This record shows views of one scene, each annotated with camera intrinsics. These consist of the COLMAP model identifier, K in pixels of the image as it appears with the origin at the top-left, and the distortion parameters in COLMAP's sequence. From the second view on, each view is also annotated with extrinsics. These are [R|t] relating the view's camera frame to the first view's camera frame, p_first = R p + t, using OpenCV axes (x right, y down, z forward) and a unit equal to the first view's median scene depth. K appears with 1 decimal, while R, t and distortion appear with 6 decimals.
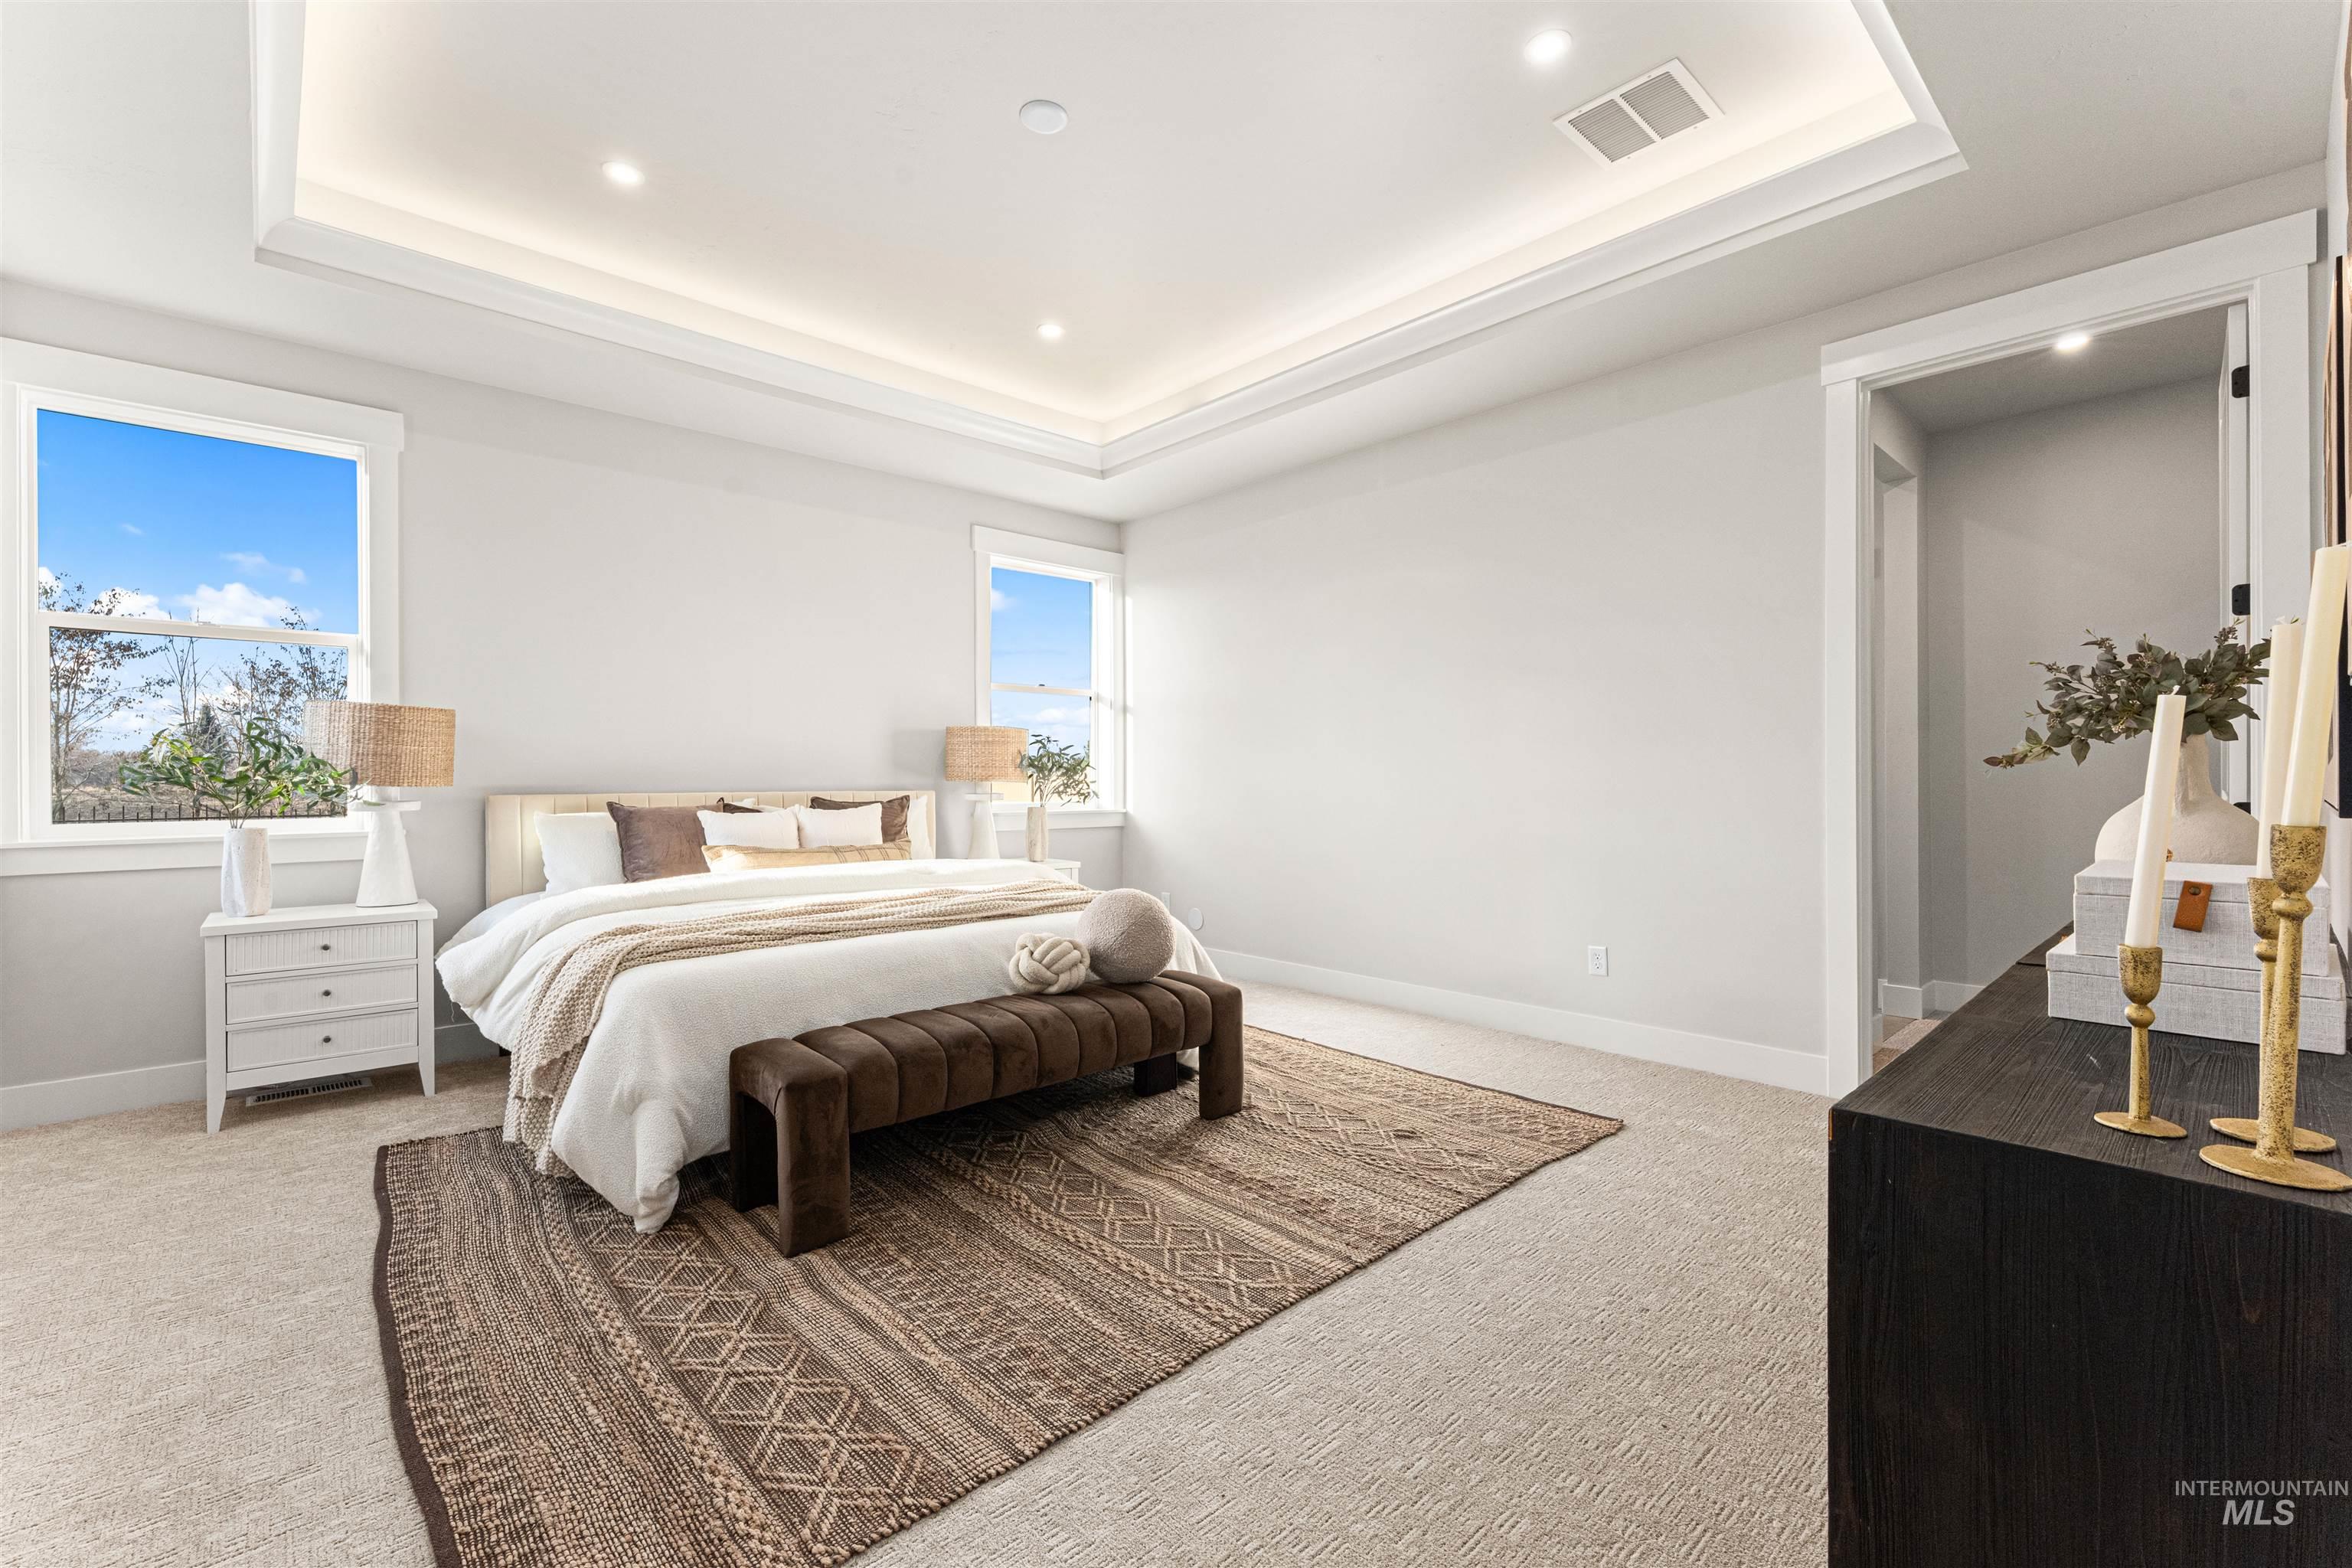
lens RADIAL K [[1009.4, 0, 1179.5], [0, 1009.4, 783.8], [0, 0, 1]] dist [-0.001753, 0.000036]
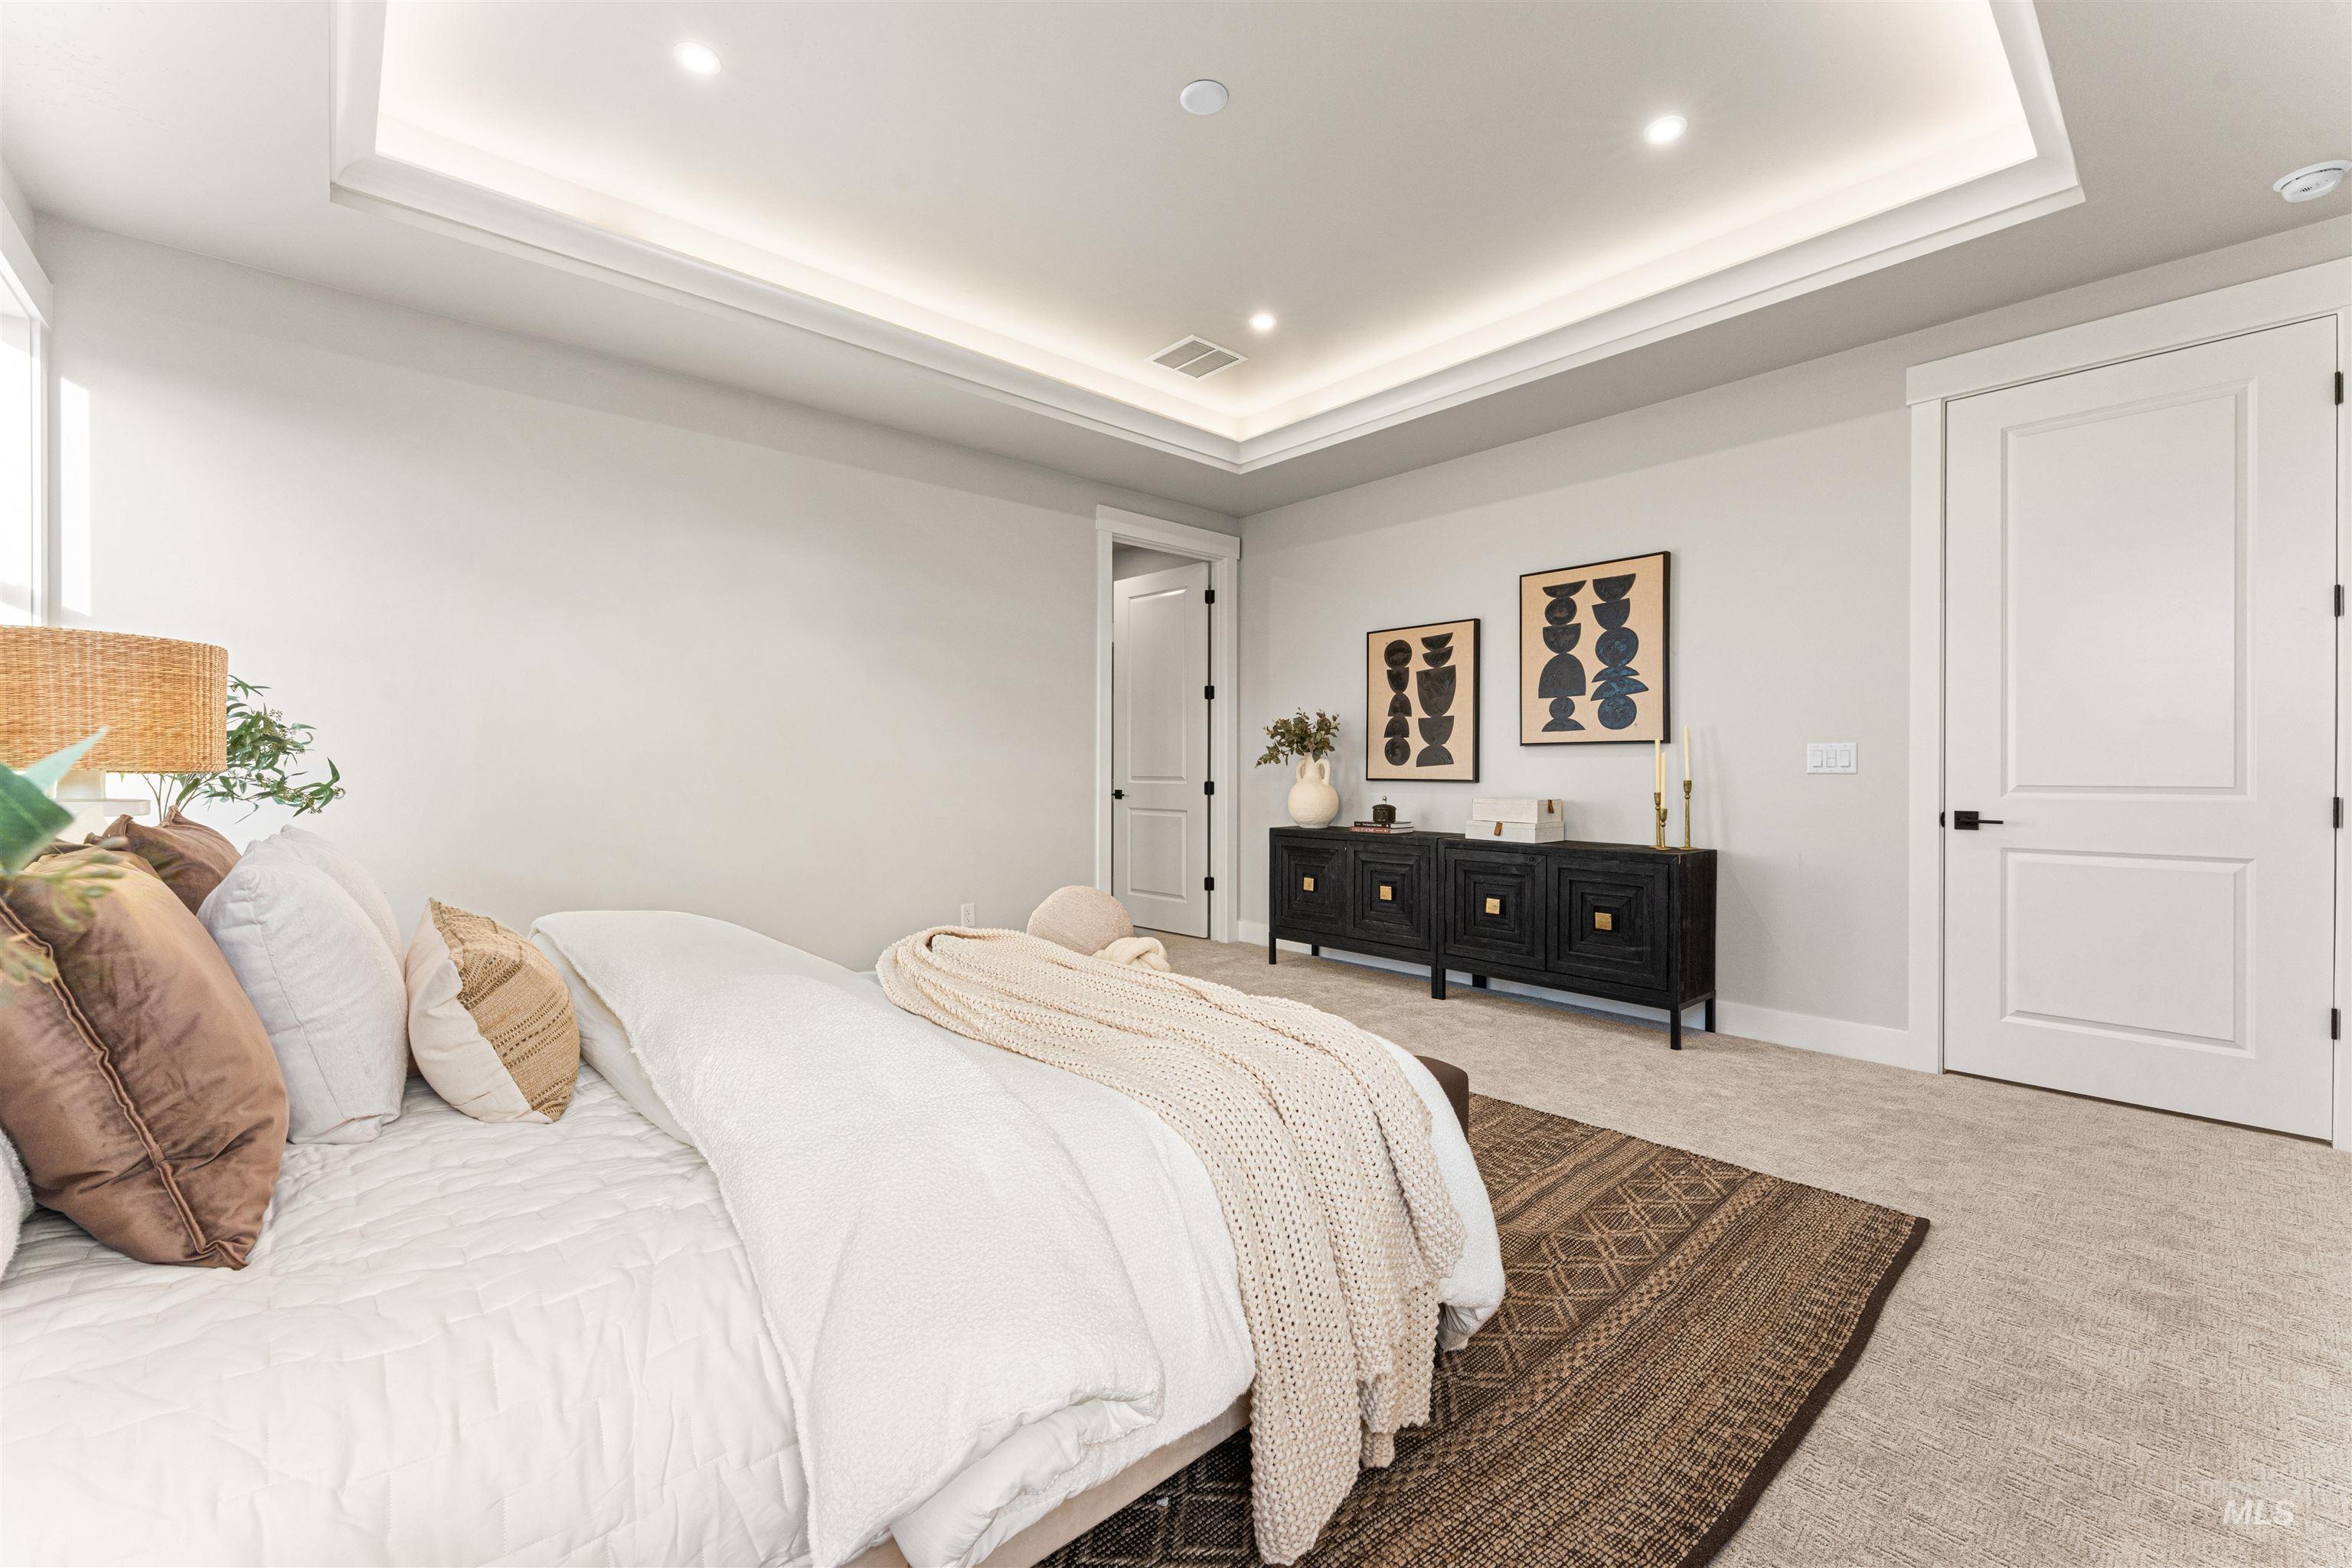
lens RADIAL K [[953.3, 0, 1171.4], [0, 953.3, 780.7], [0, 0, 1]] dist [-0.000598, 0.000298]
pose [[0.007111, -0.011221, 0.999912, -1.712848], [-0.002281, 0.999934, 0.011237, -0.010284], [-0.999972, -0.002361, 0.007085, 1.639787]]
